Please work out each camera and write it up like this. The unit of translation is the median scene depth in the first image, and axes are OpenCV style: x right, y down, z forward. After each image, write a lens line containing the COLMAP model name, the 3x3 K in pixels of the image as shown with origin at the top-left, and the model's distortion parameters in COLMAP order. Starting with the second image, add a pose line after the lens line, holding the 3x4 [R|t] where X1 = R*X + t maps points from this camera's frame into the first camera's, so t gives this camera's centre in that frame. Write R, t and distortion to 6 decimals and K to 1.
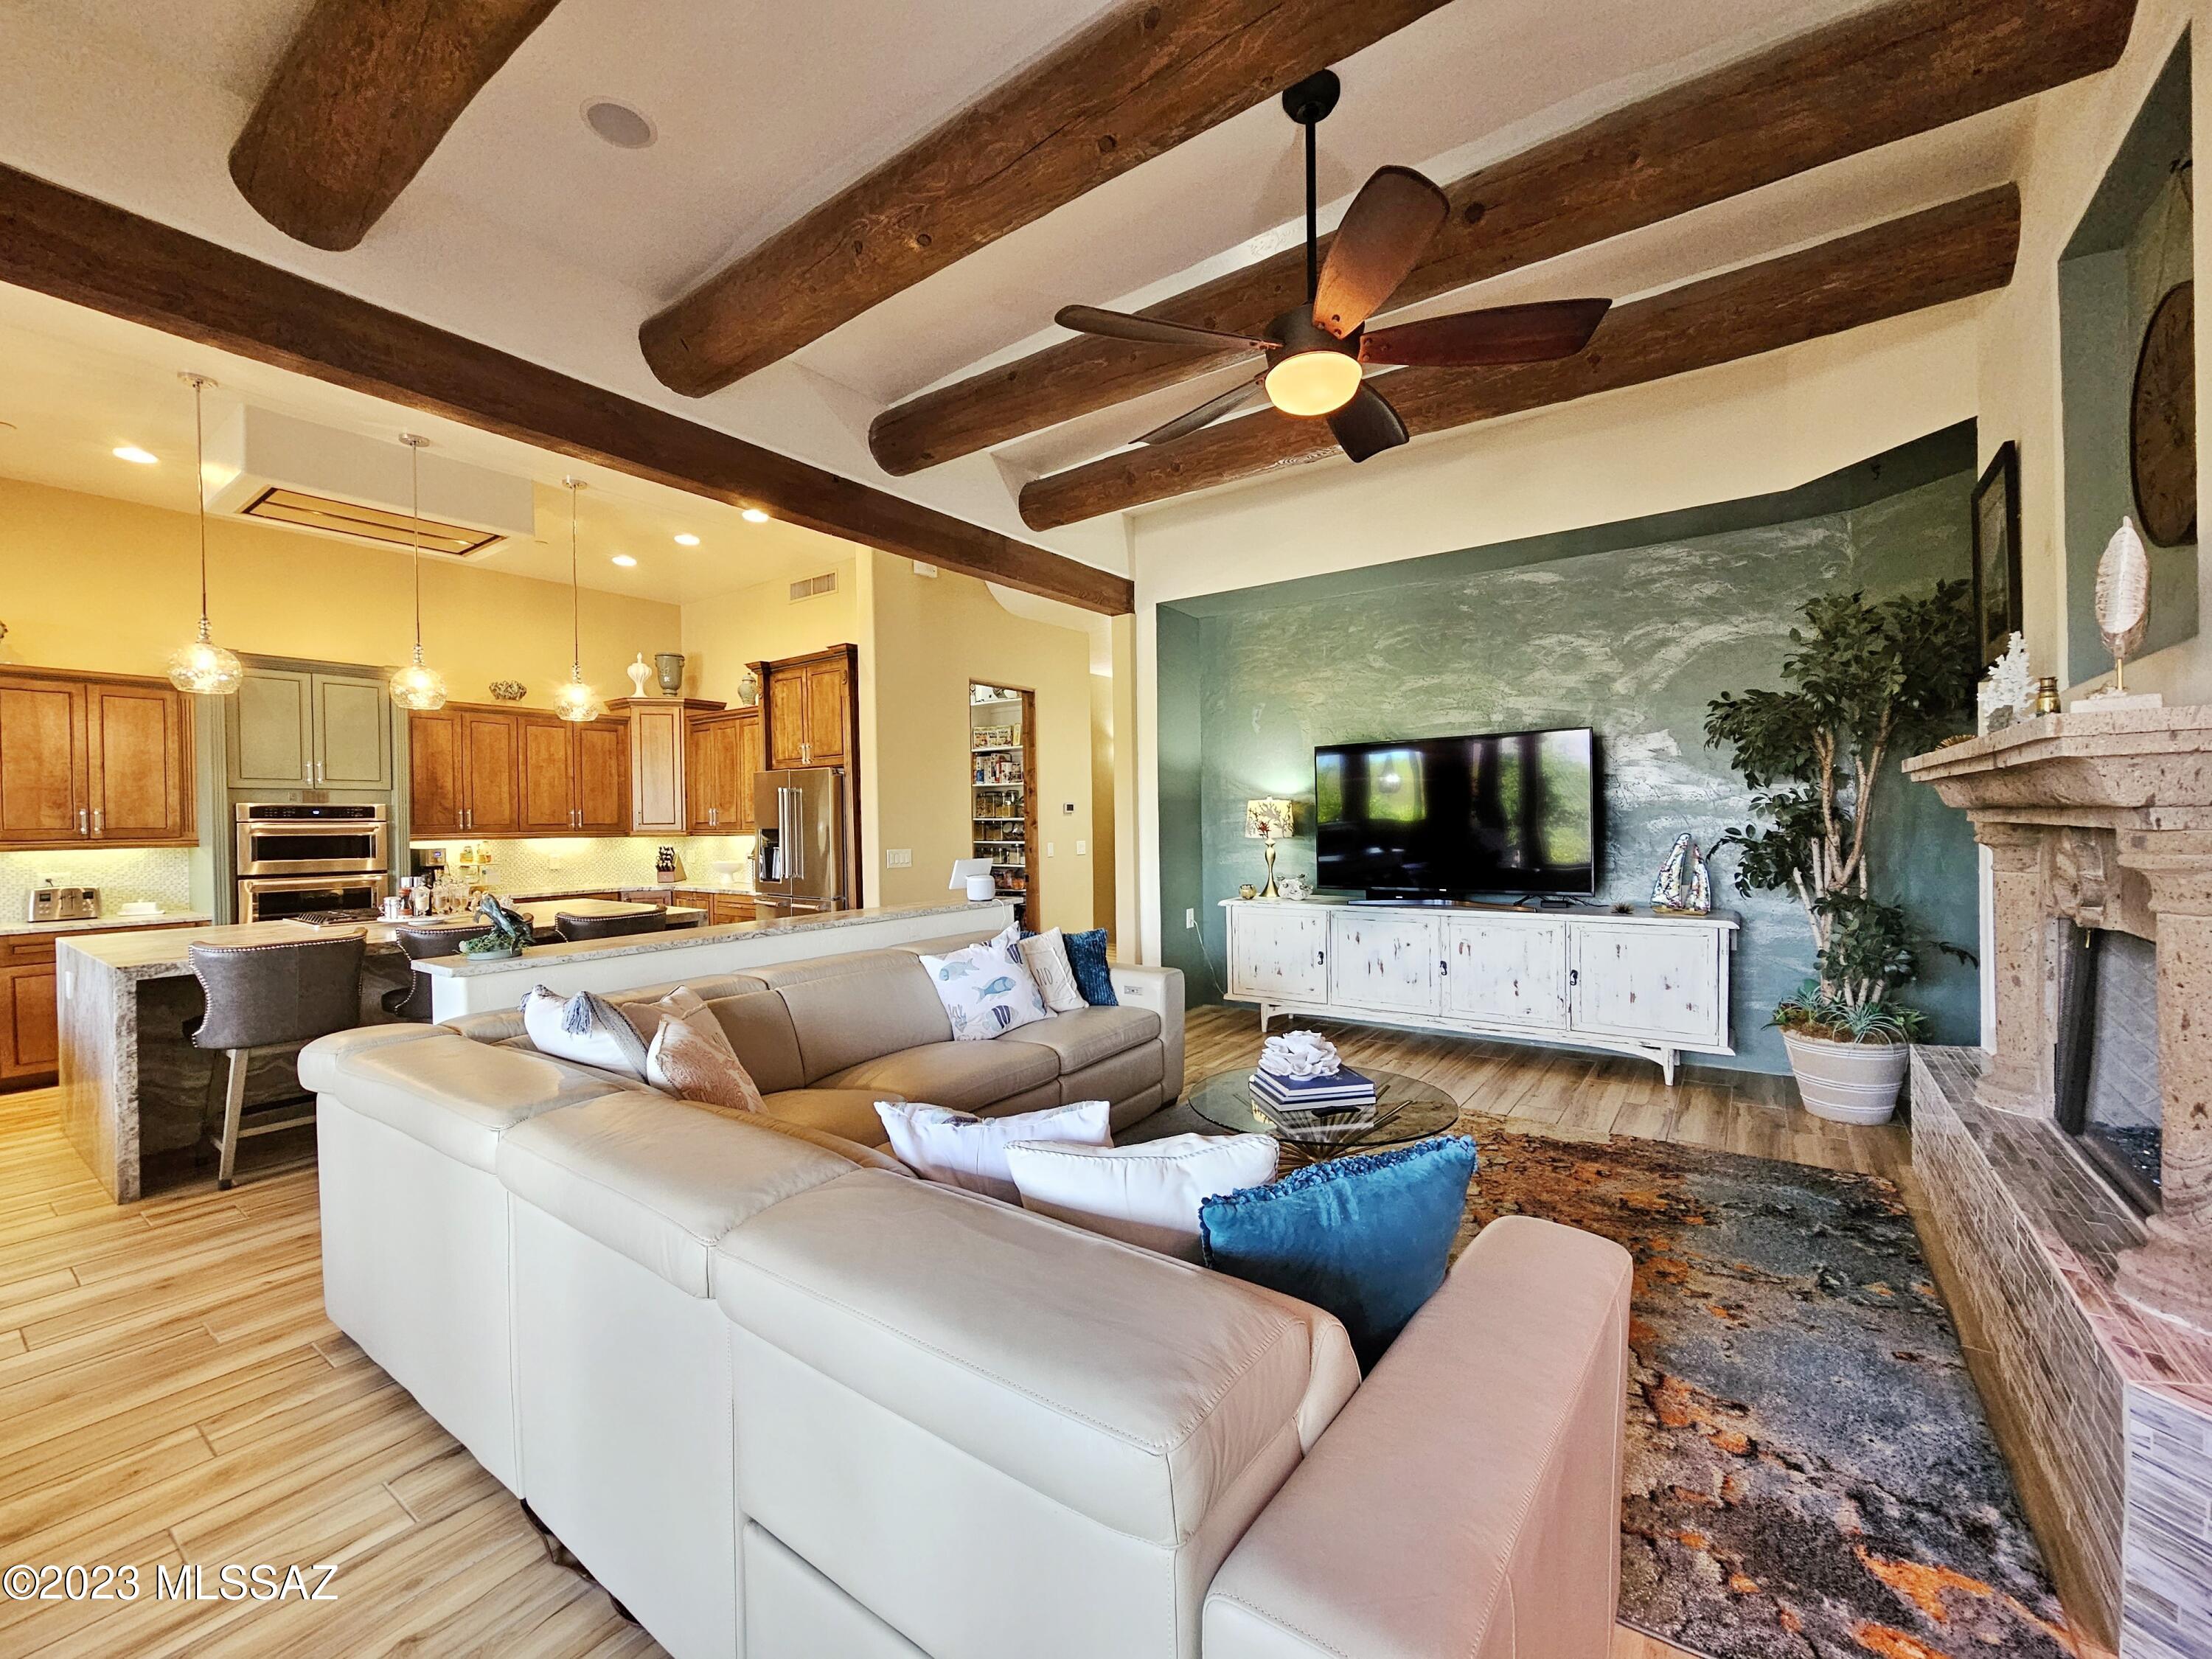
lens RADIAL K [[908.4, 0, 1109.2], [0, 908.4, 827.3], [0, 0, 1]] dist [-0.004042, -0.000130]
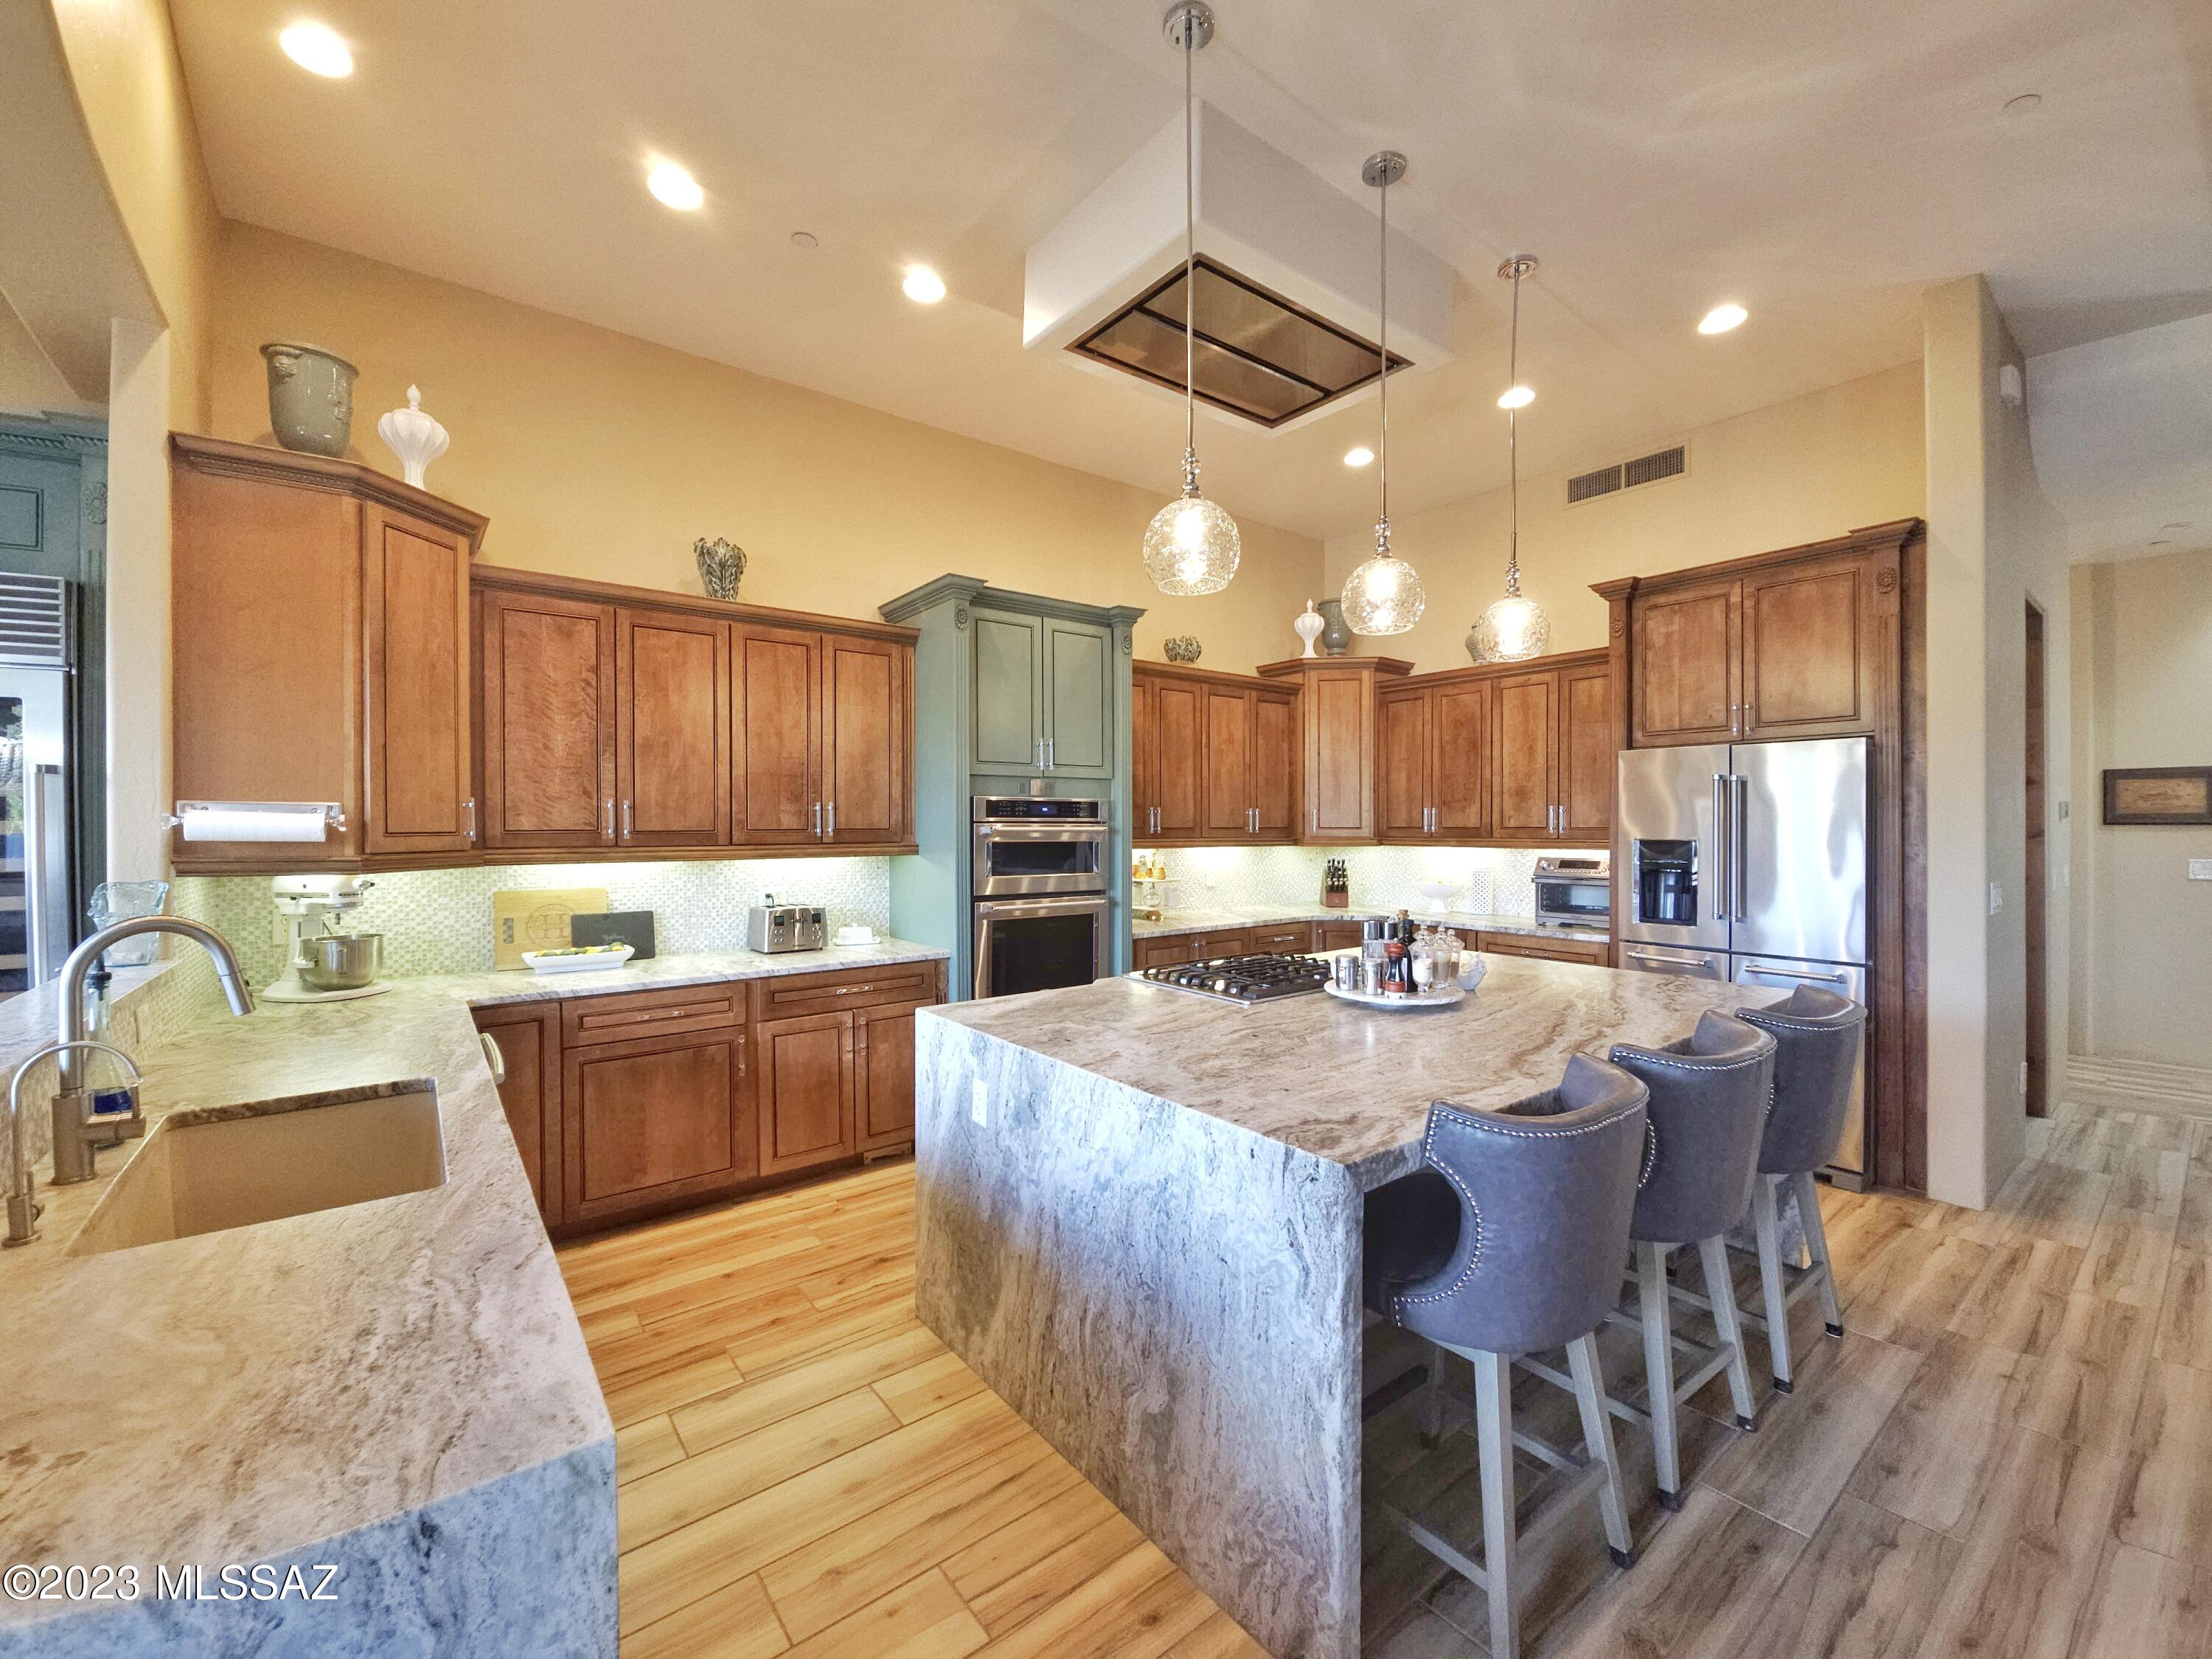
lens RADIAL K [[908.4, 0, 1093.0], [0, 908.4, 832.2], [0, 0, 1]] dist [-0.004042, -0.000130]
pose [[0.955302, 0.014587, -0.295273, -0.592886], [-0.013718, 0.999893, 0.005014, -0.002342], [0.295315, -0.000739, 0.955400, 0.301416]]
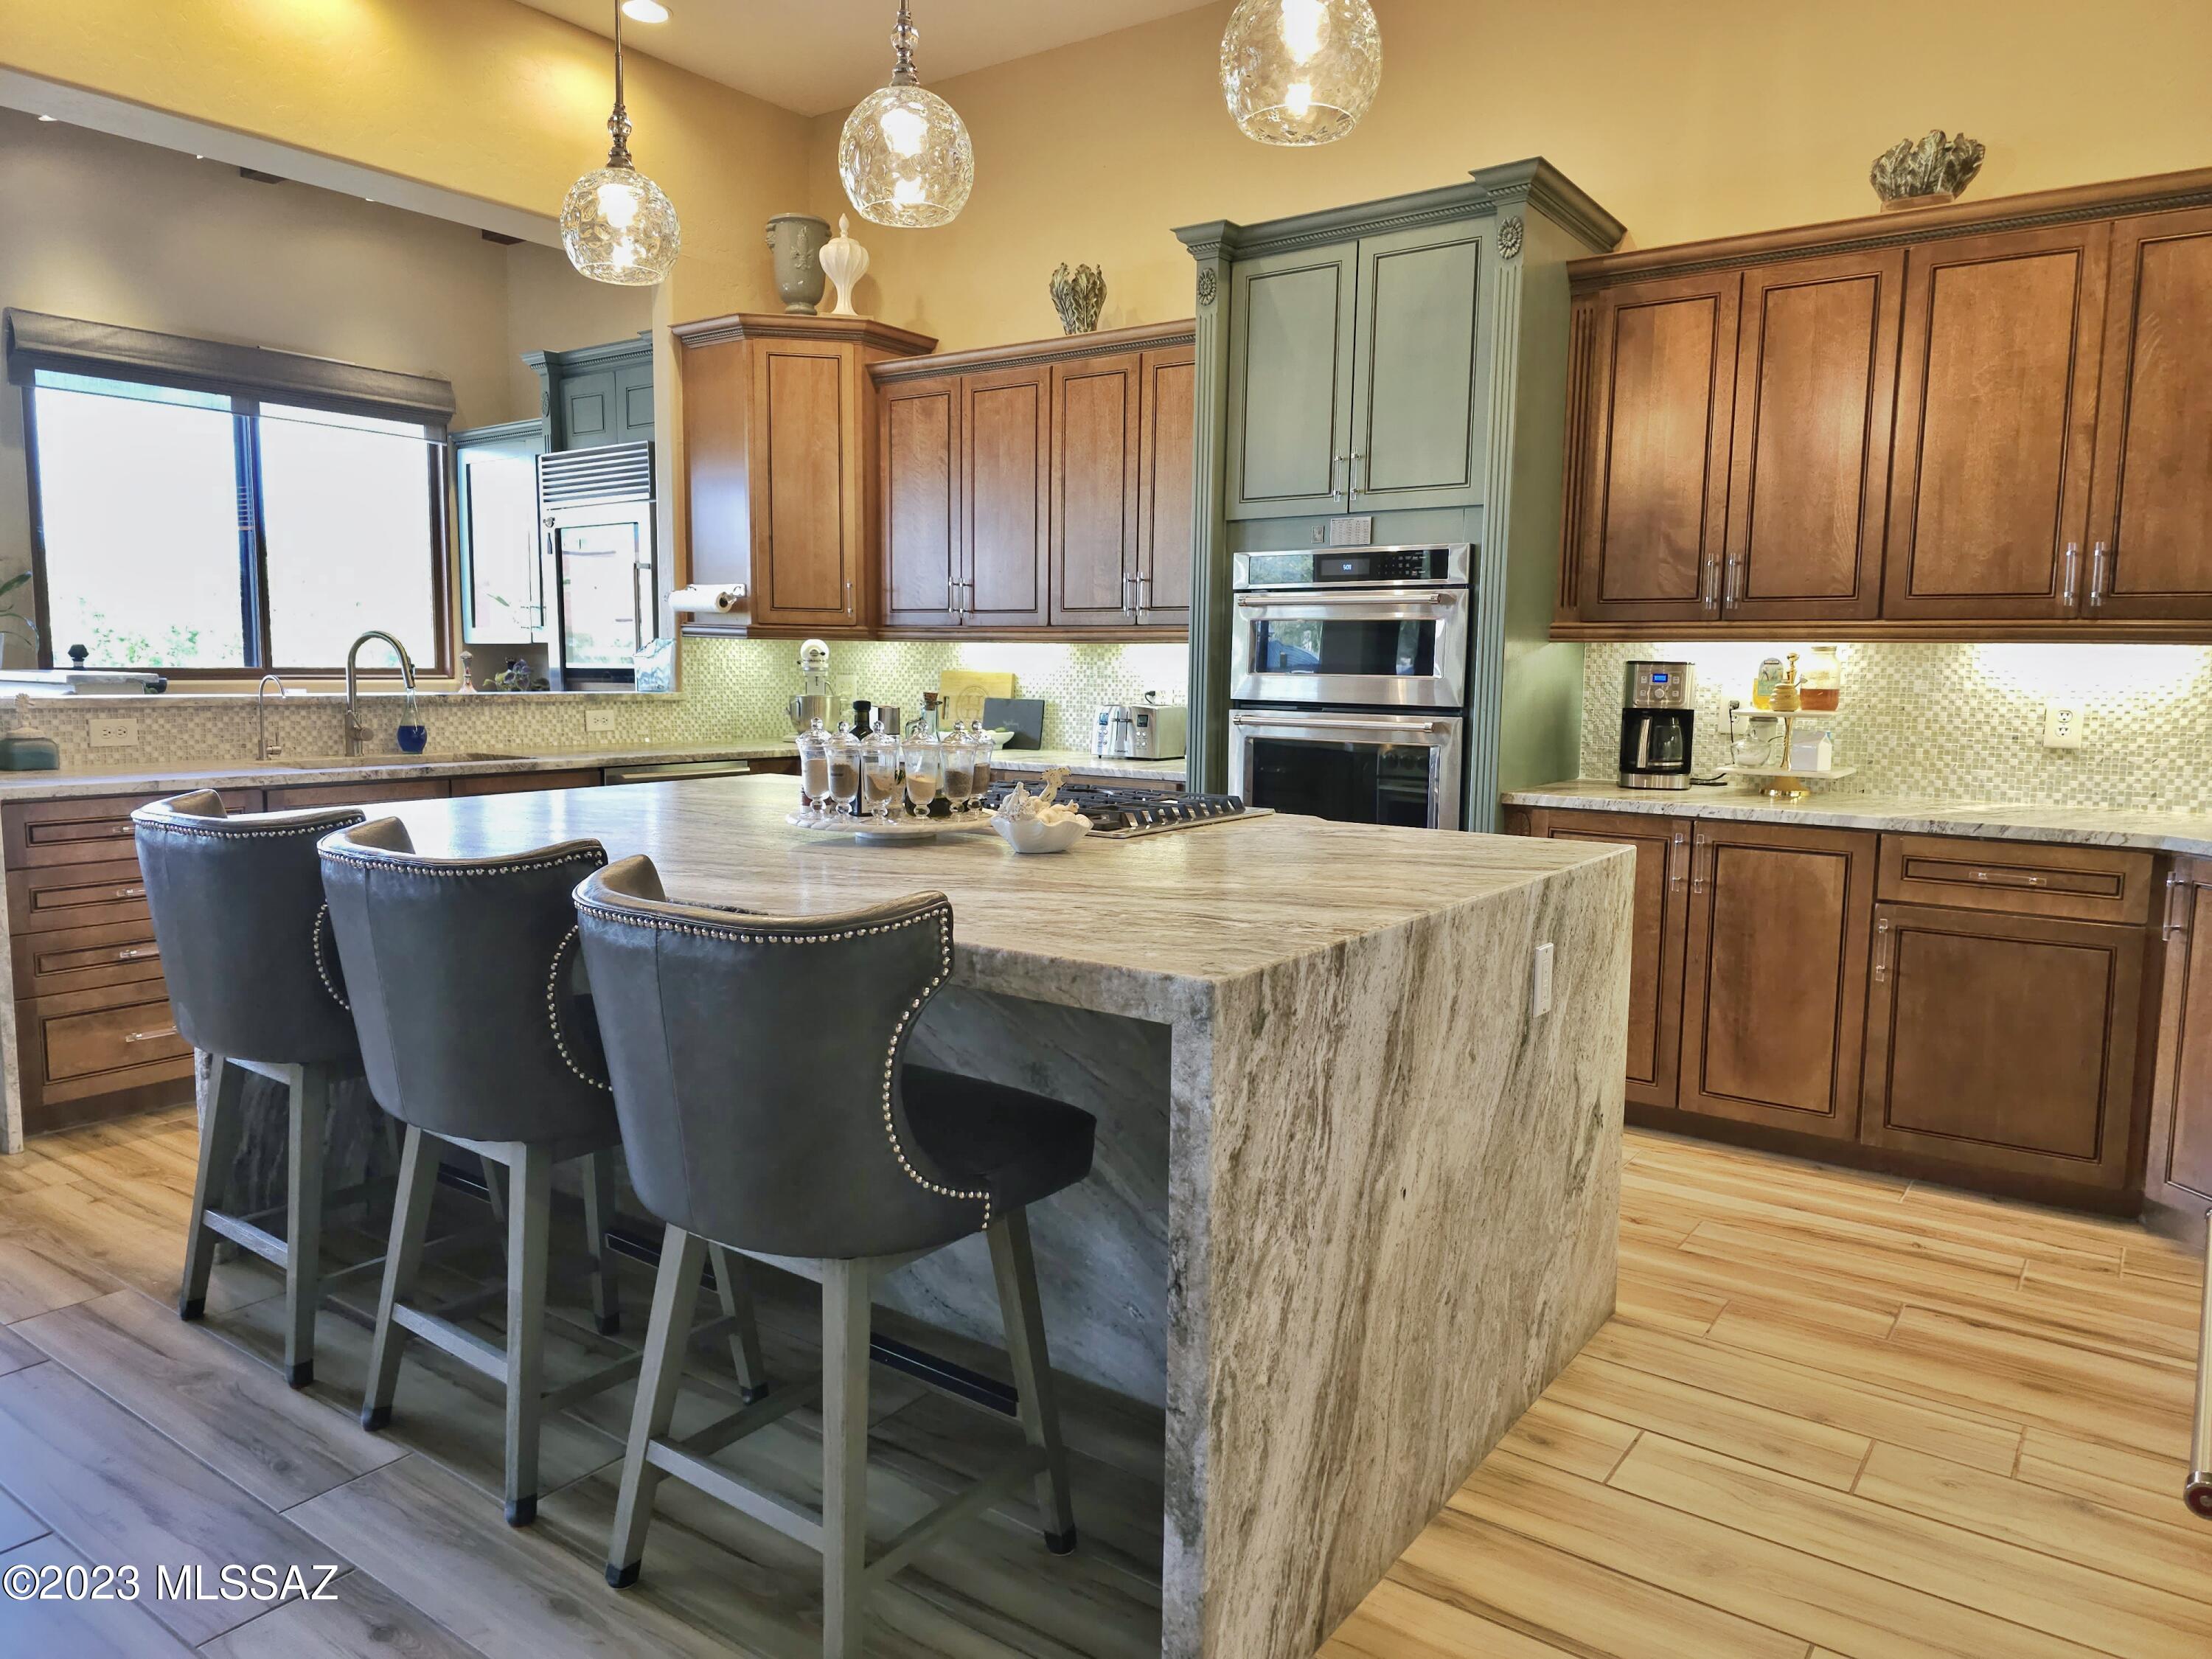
lens RADIAL K [[1475.7, 0, 1104.6], [0, 1475.7, 834.0], [0, 0, 1]] dist [0.032941, -0.014789]
pose [[-0.009525, 0.130125, -0.991452, -0.132608], [-0.021491, 0.991241, 0.130304, 0.020188], [0.999724, 0.022548, -0.006645, 0.840420]]
